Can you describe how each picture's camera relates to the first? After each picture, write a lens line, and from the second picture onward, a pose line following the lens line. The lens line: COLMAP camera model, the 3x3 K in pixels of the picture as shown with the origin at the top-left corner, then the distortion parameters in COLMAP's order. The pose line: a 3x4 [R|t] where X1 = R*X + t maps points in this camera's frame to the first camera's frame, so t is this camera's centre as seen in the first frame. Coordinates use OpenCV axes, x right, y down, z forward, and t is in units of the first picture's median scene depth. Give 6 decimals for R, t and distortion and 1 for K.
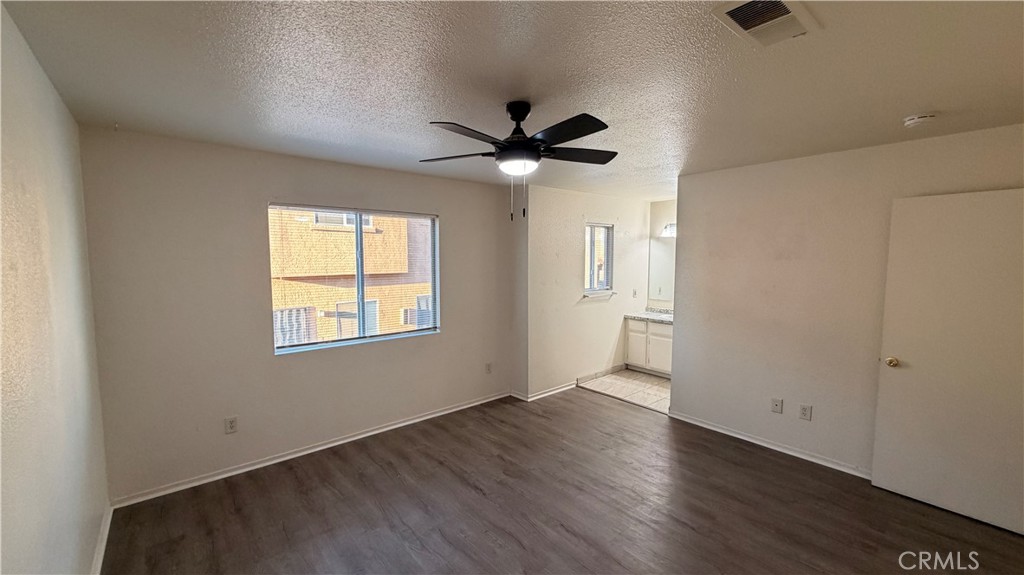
lens RADIAL K [[408.8, 0, 510.2], [0, 408.8, 284.6], [0, 0, 1]] dist [0.000474, 0.000470]
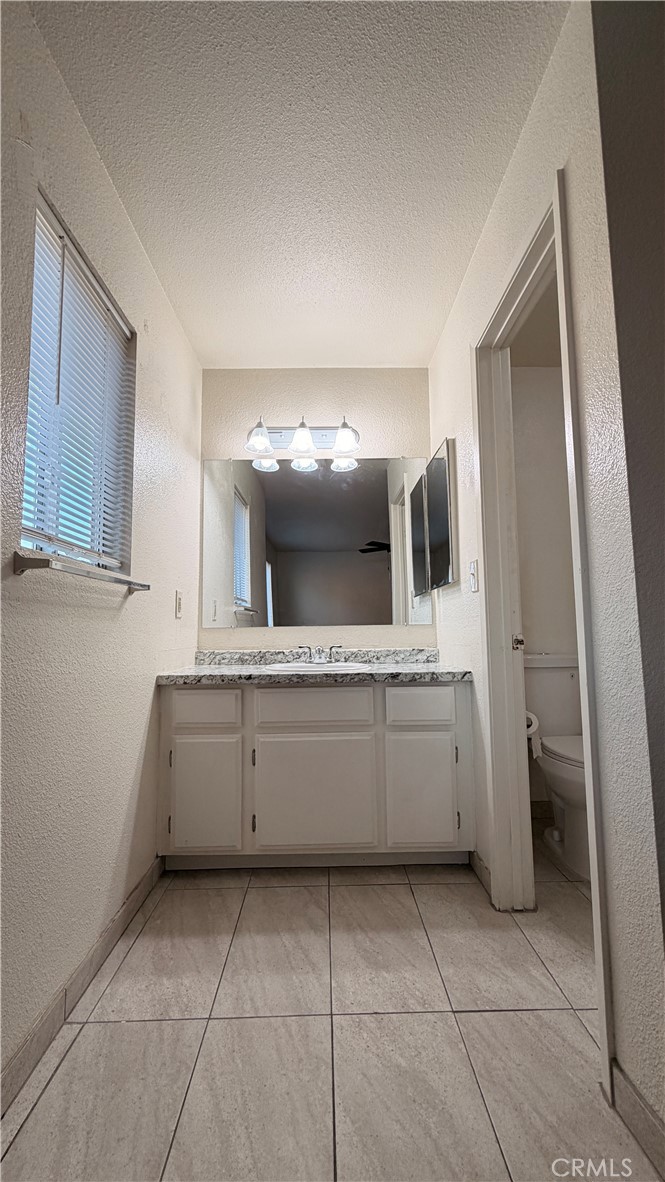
lens RADIAL K [[471.9, 0, 330.1], [0, 471.9, 588.2], [0, 0, 1]] dist [0.000474, 0.000470]
pose [[0.632923, 0.061708, 0.771751, 0.181807], [0.063421, 0.989336, -0.131118, 0.117817], [-0.771612, 0.131933, 0.622260, 1.262789]]
